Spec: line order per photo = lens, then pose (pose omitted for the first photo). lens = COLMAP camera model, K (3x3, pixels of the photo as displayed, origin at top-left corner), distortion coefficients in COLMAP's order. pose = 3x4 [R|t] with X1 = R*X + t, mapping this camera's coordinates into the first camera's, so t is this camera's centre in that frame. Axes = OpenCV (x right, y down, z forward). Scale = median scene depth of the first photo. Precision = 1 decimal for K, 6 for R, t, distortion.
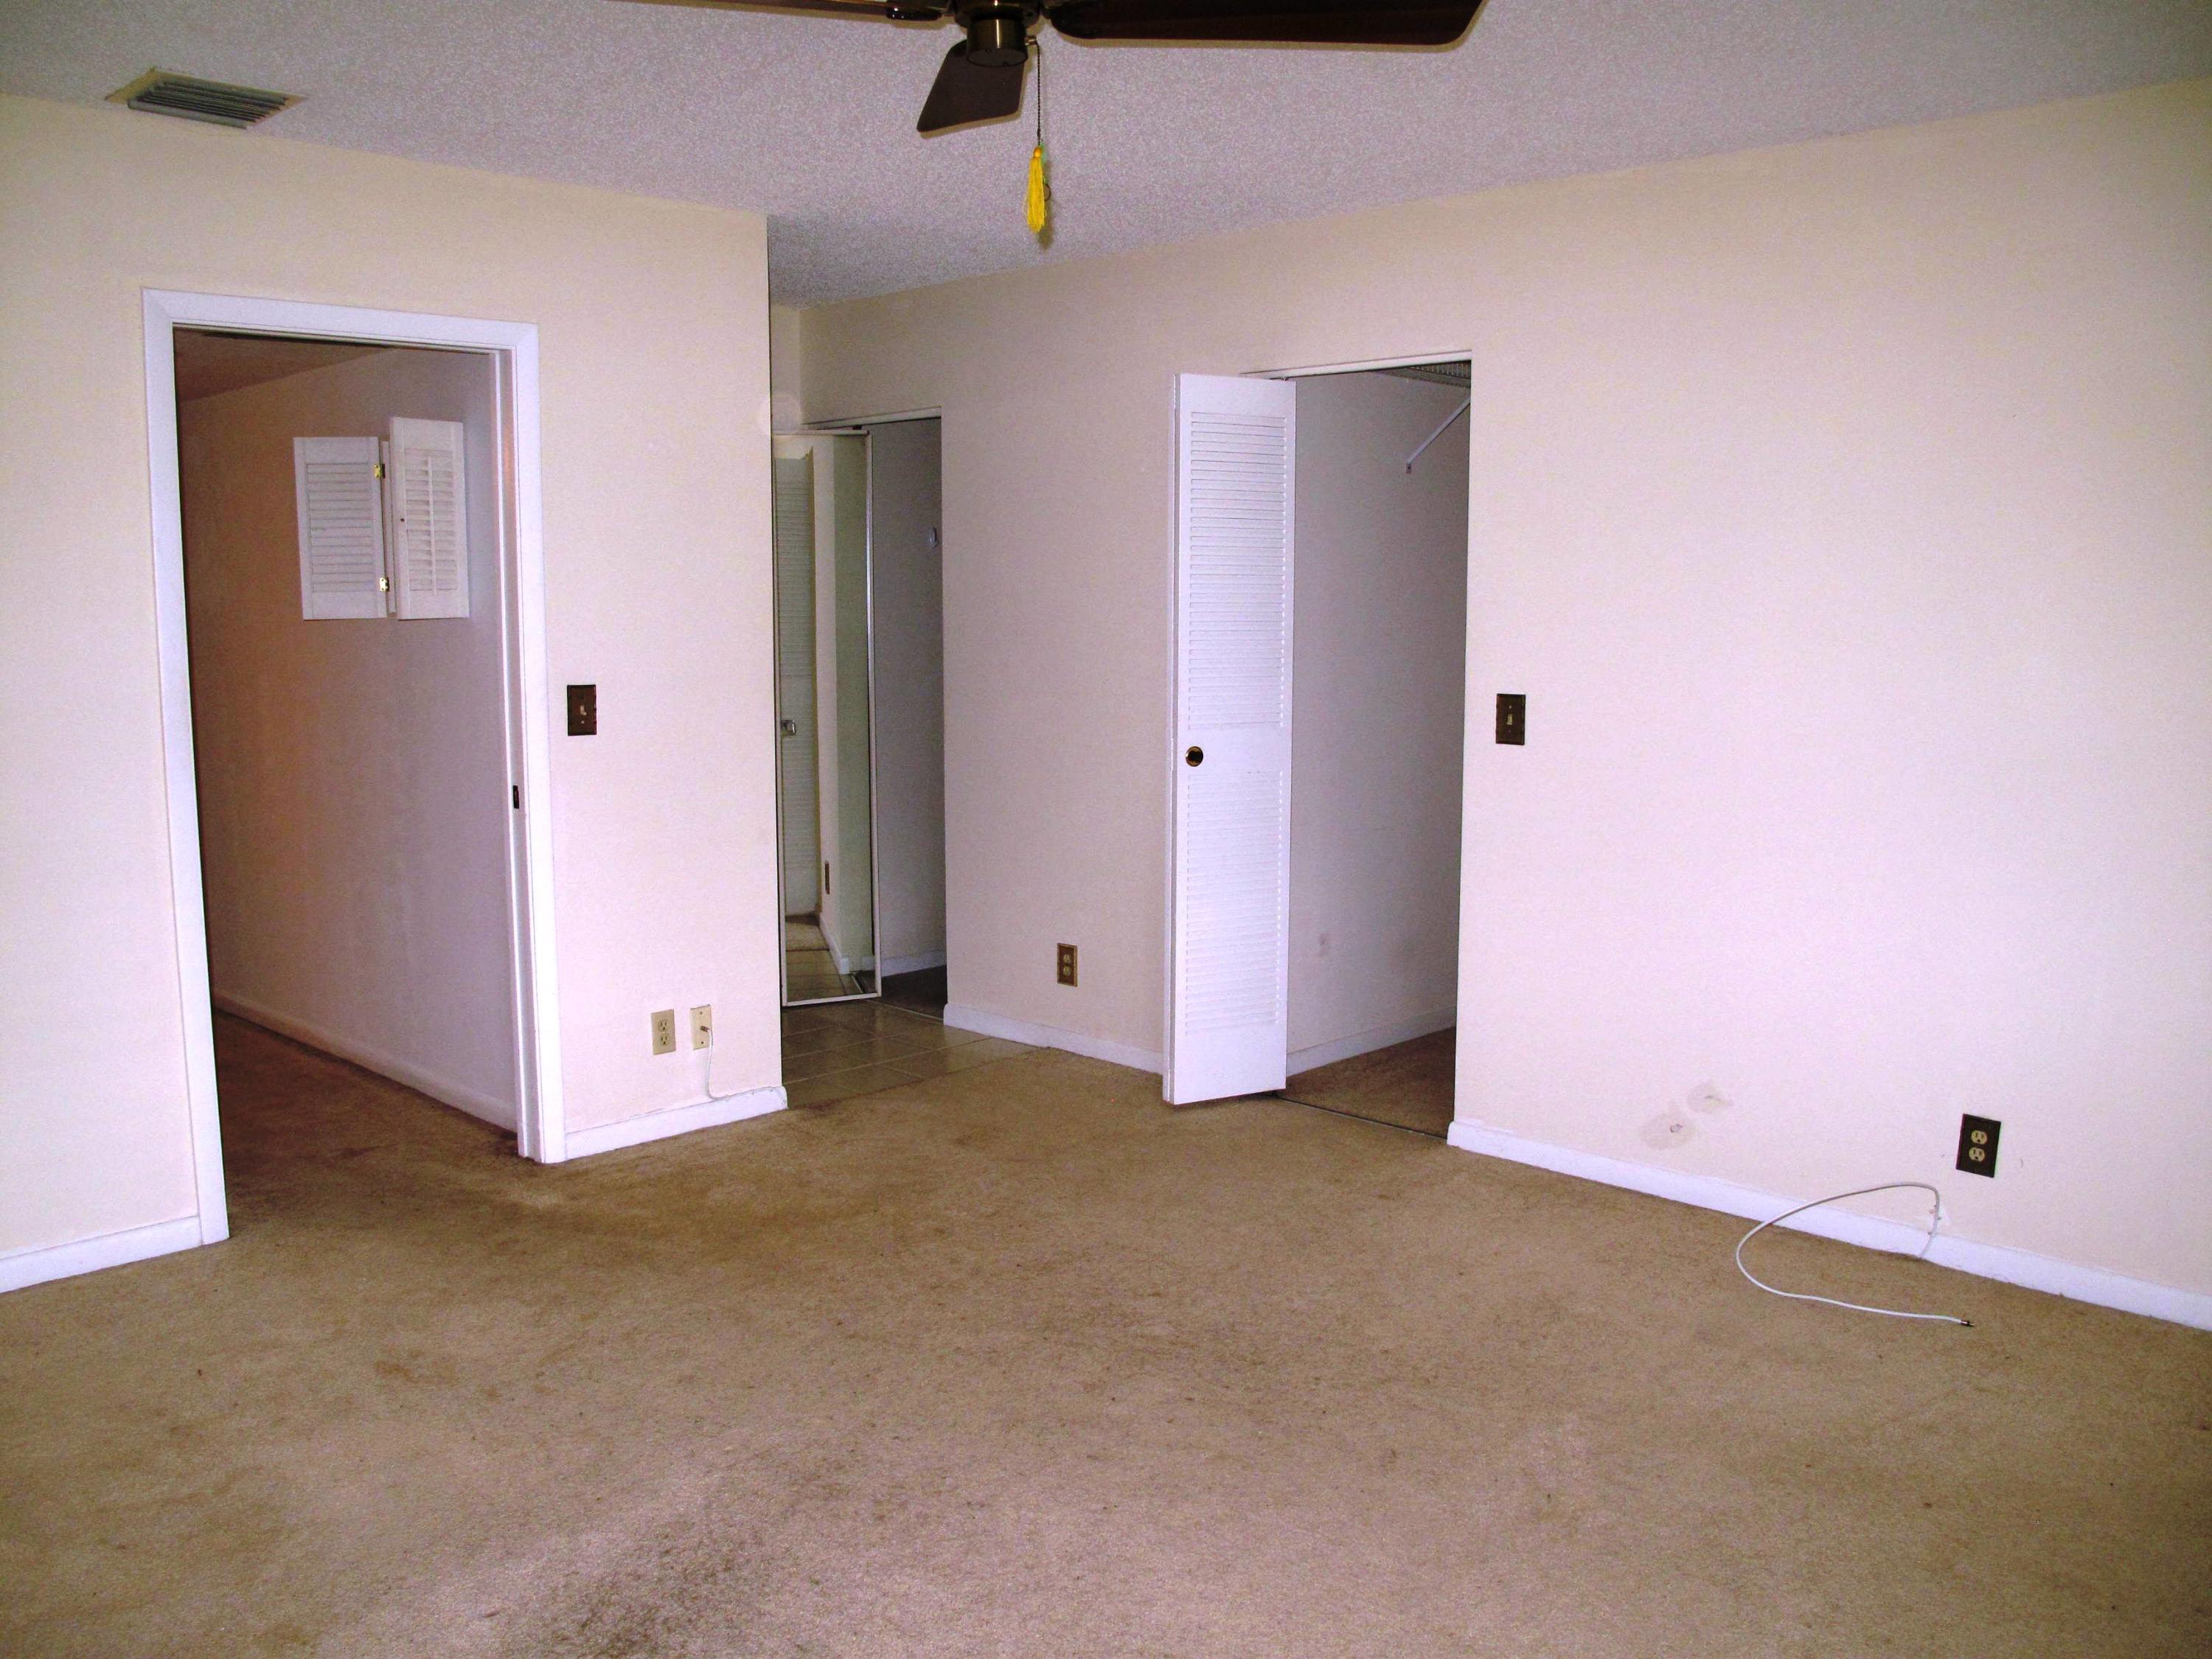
lens RADIAL K [[1854.8, 0, 1096.0], [0, 1854.8, 831.2], [0, 0, 1]] dist [-0.149447, 0.107326]
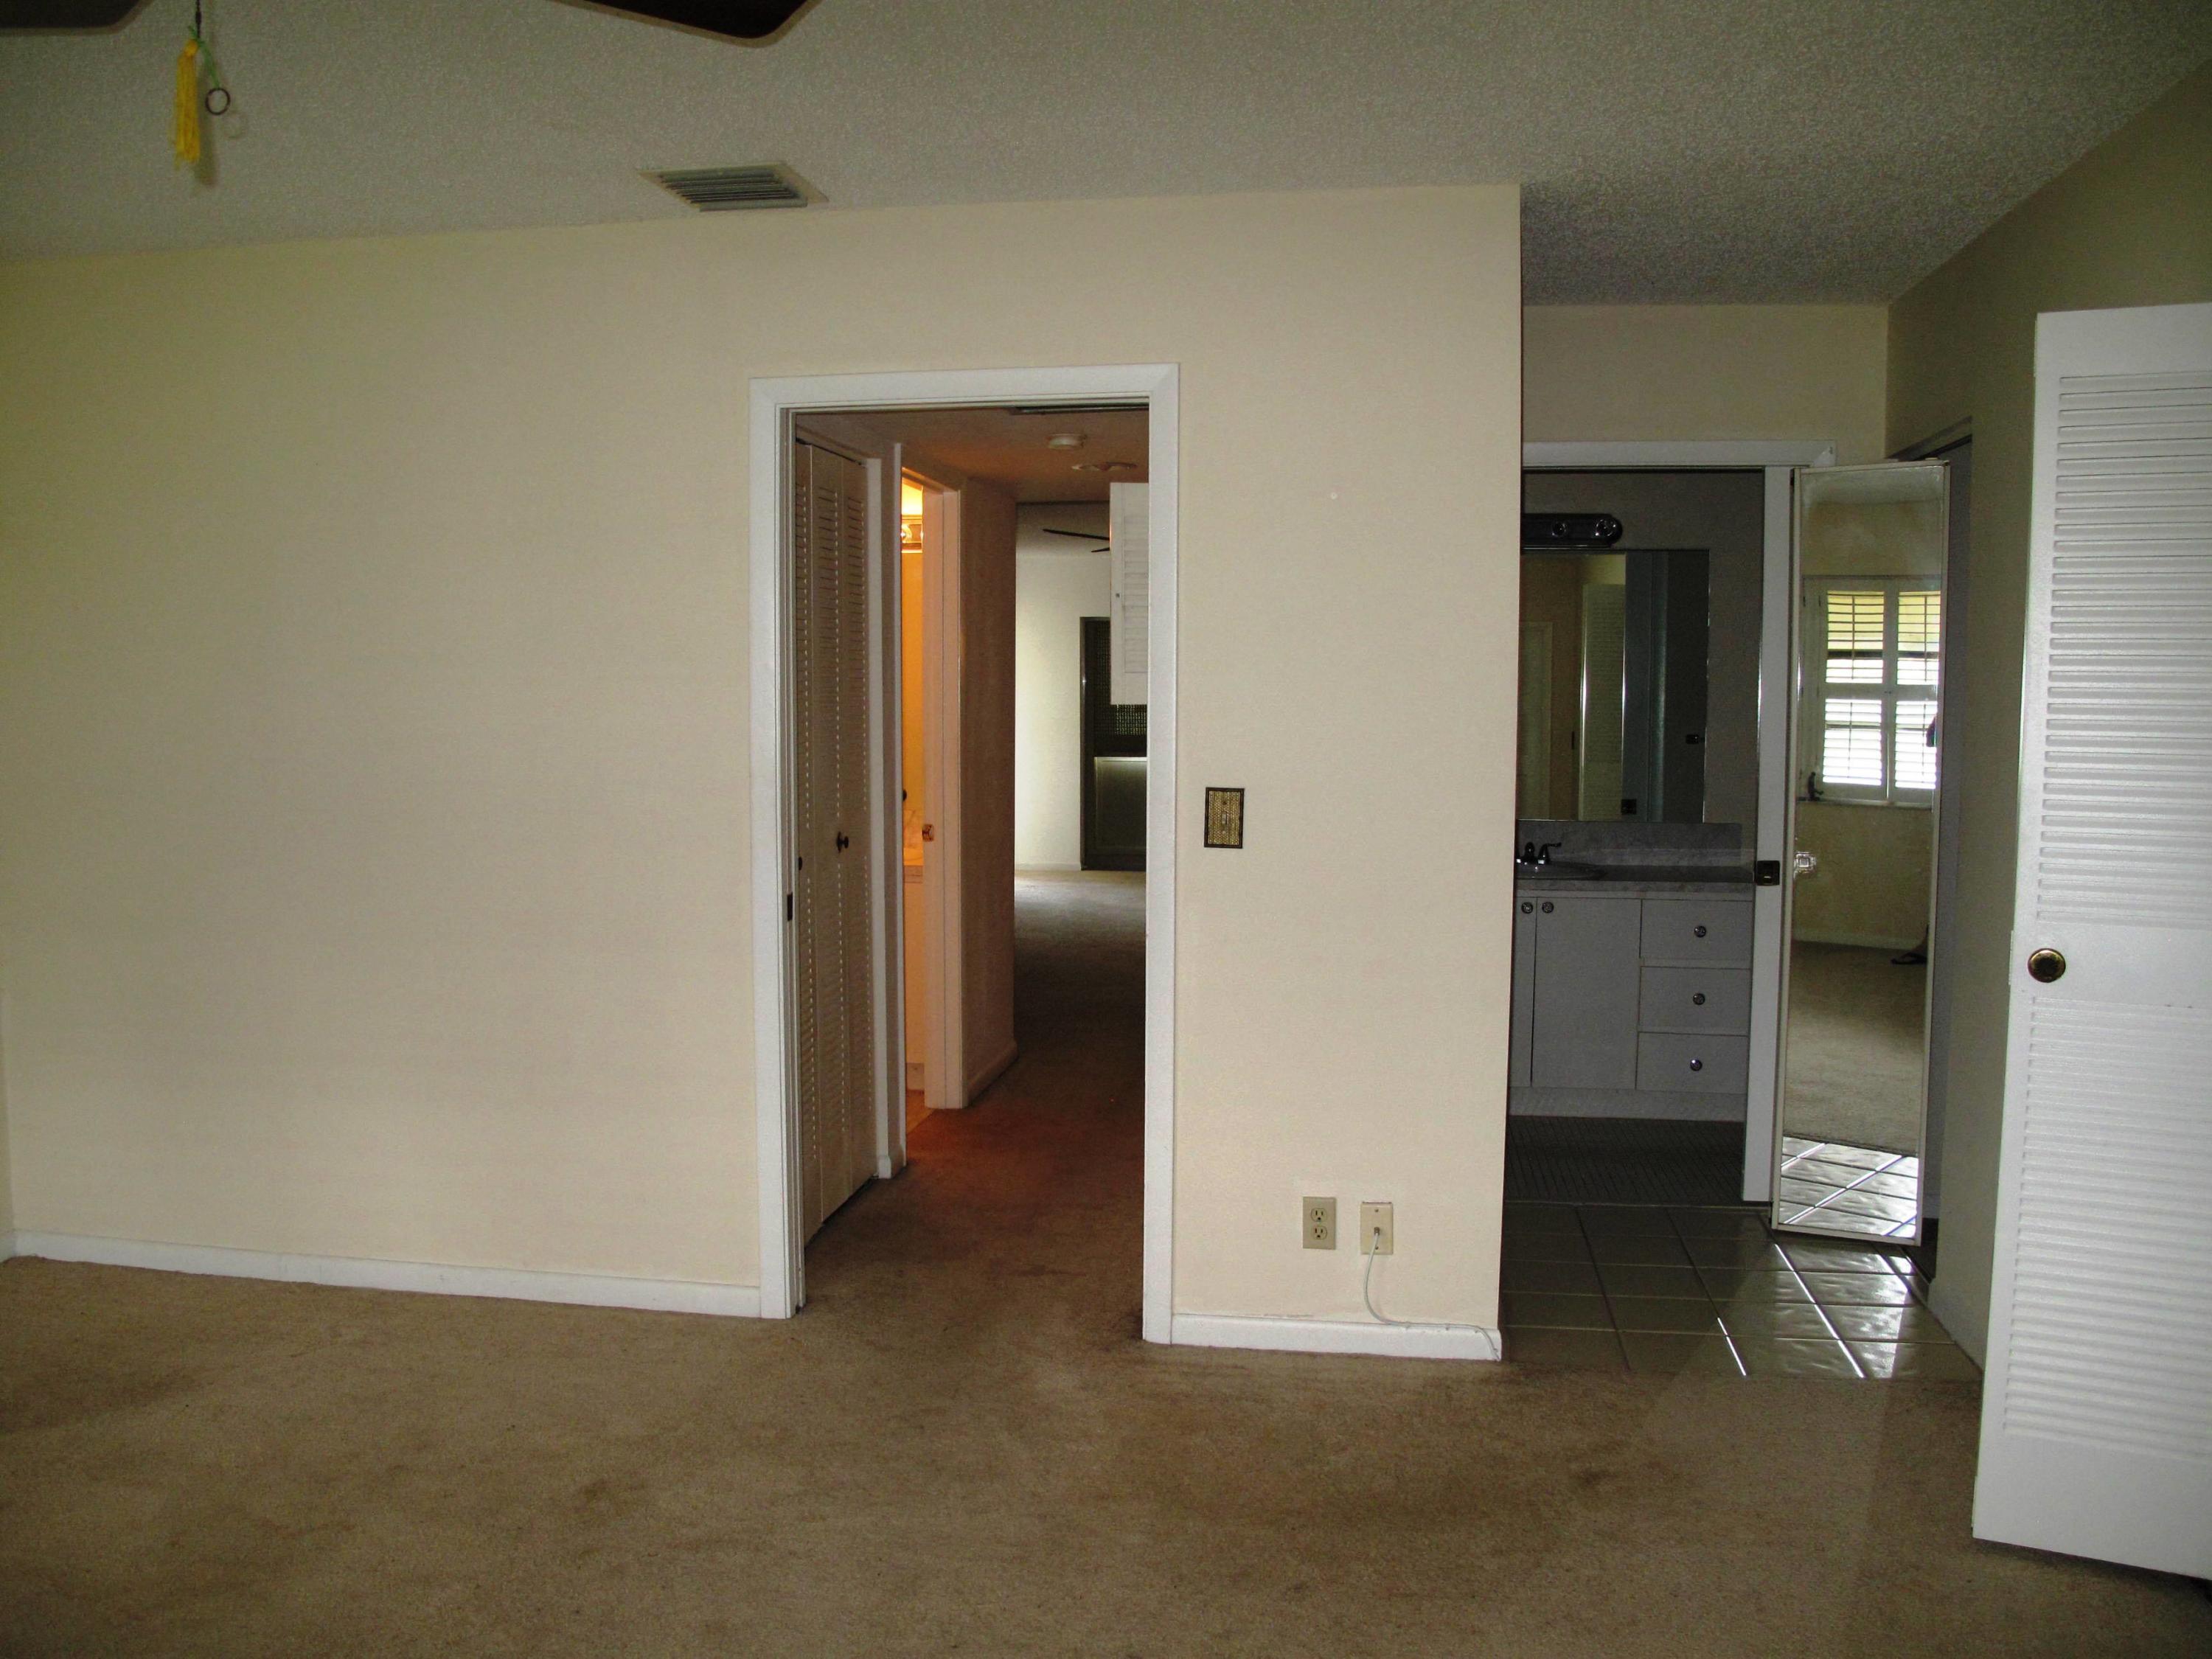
lens RADIAL K [[1854.8, 0, 1109.7], [0, 1854.8, 838.3], [0, 0, 1]] dist [-0.149447, 0.107326]
pose [[0.576351, 0.071914, -0.814032, 0.359192], [-0.109212, 0.993963, 0.010485, -0.057304], [0.809872, 0.082859, 0.580726, 0.446627]]
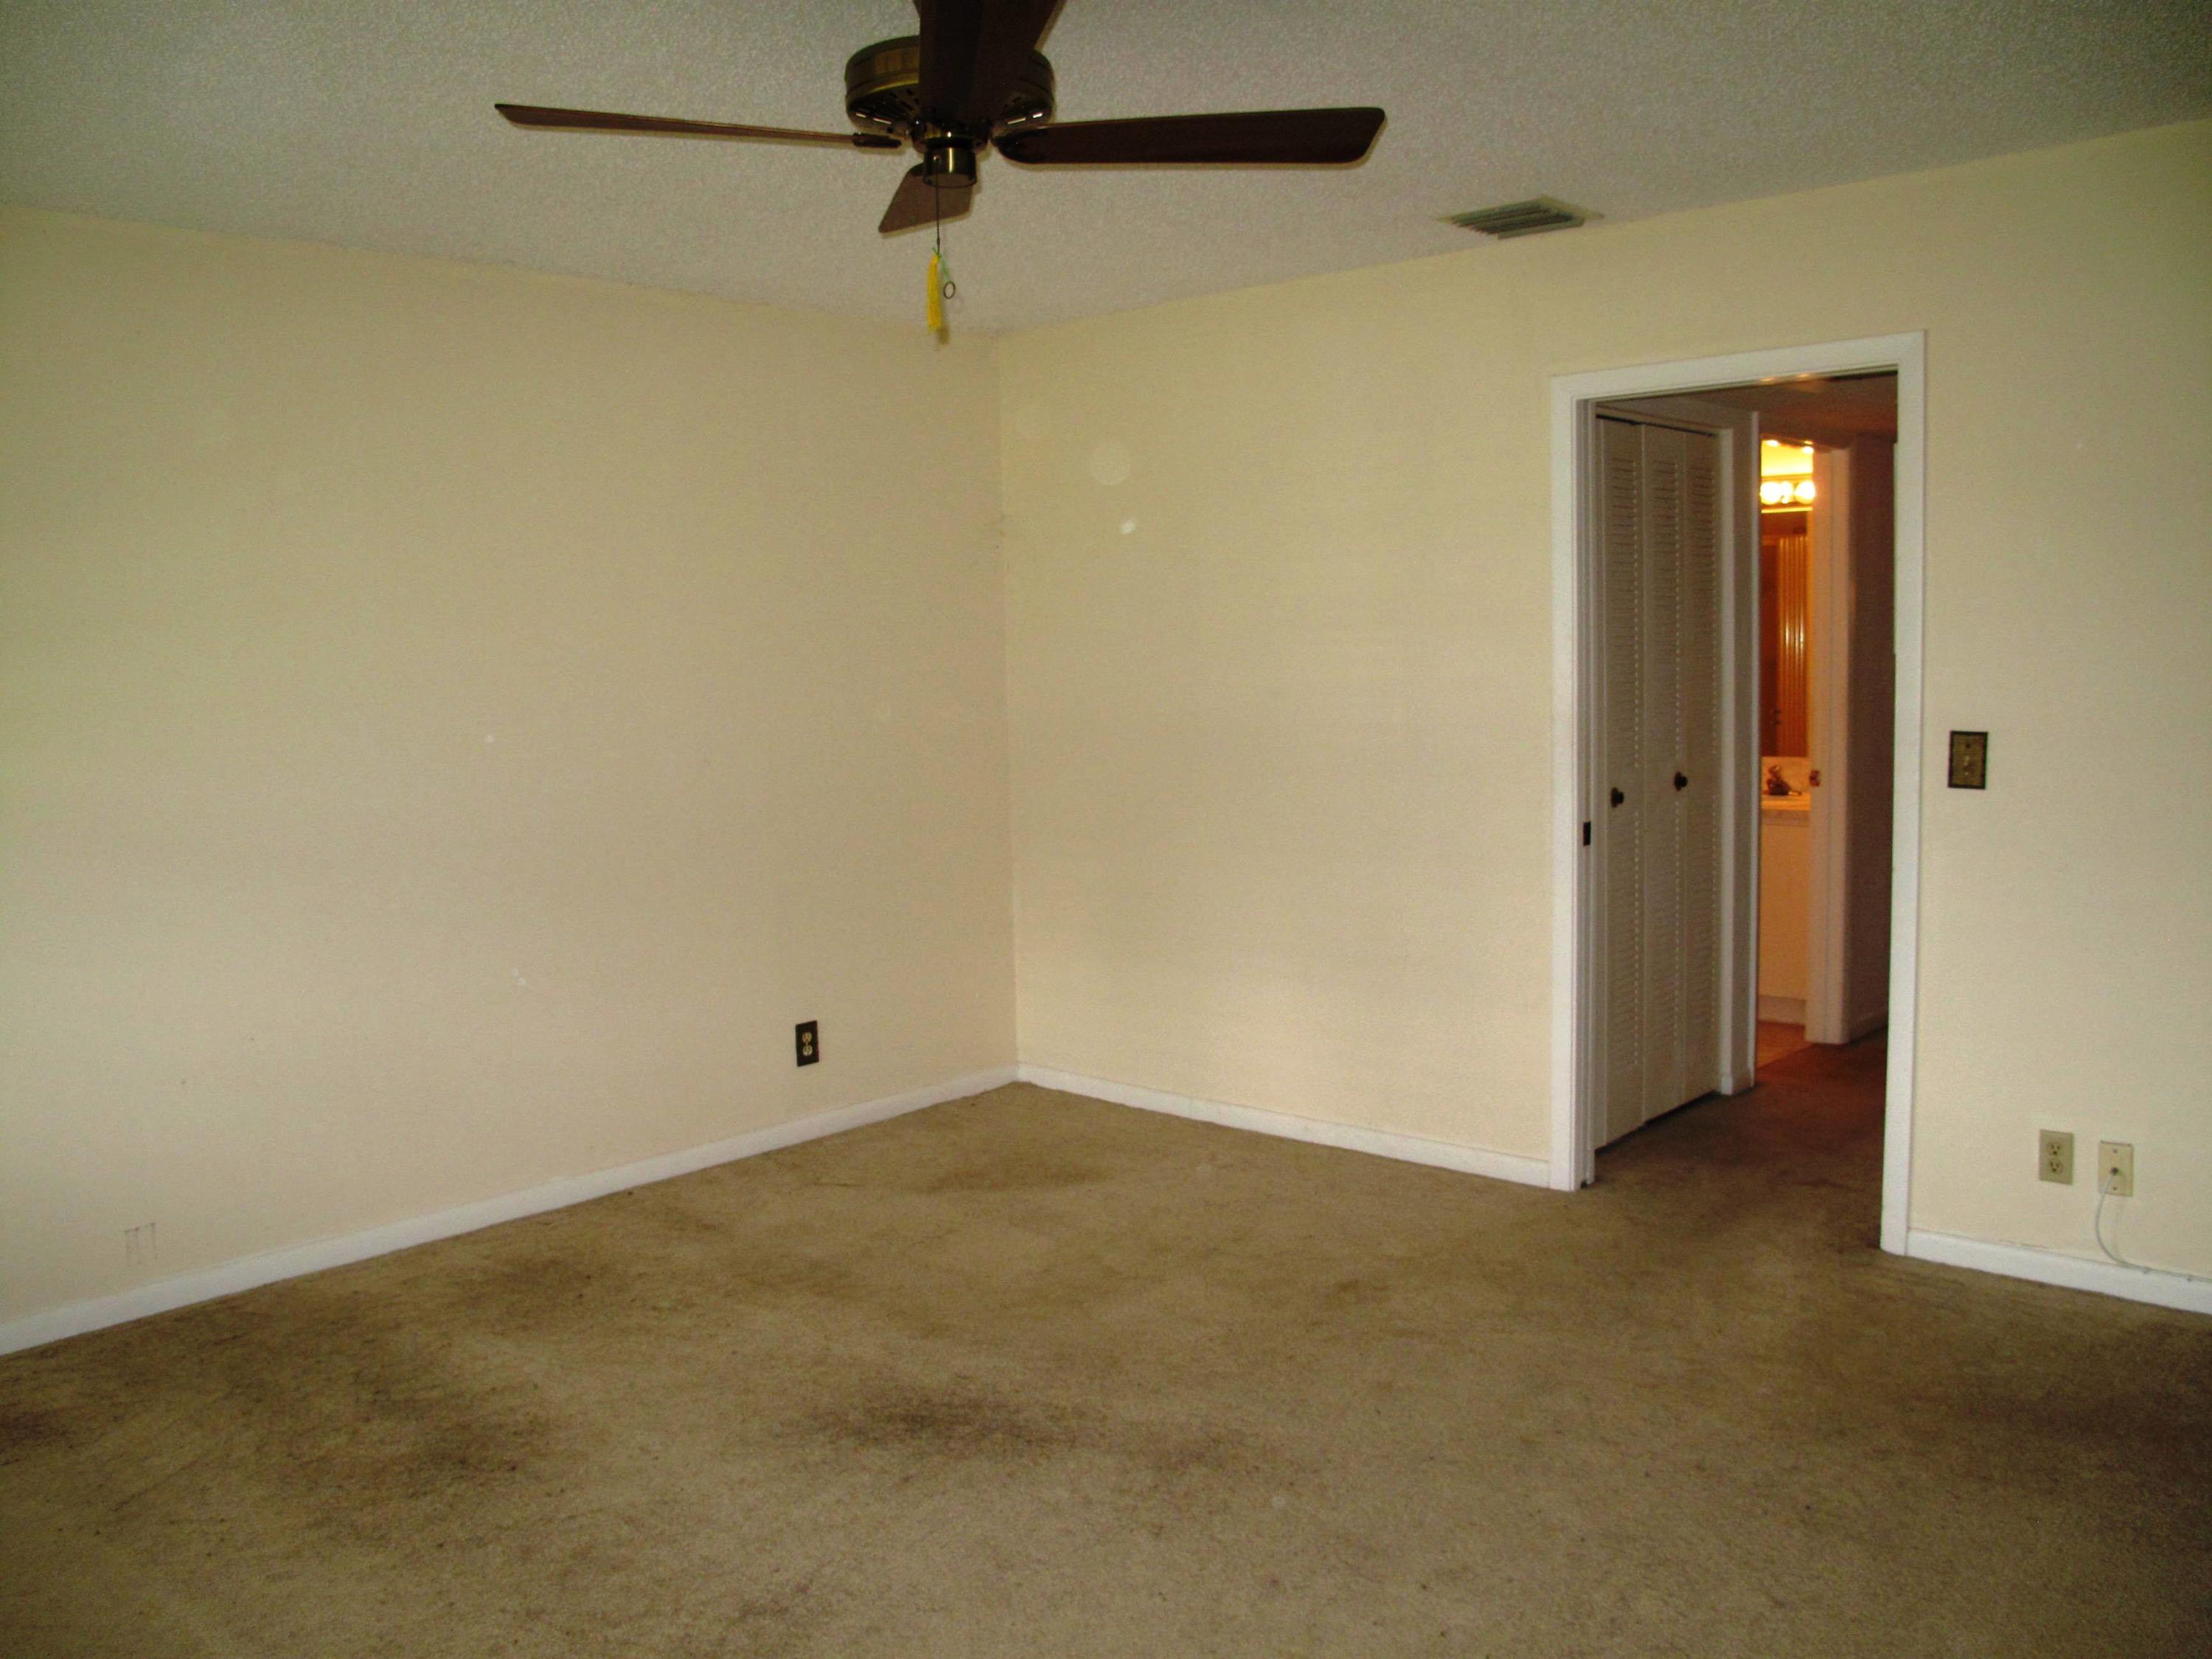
lens RADIAL K [[1854.8, 0, 1082.0], [0, 1854.8, 834.1], [0, 0, 1]] dist [-0.149447, 0.107326]
pose [[0.008420, 0.099948, -0.994957, 0.549343], [-0.102026, 0.989886, 0.098575, -0.069385], [0.994746, 0.100682, 0.018532, 0.539590]]
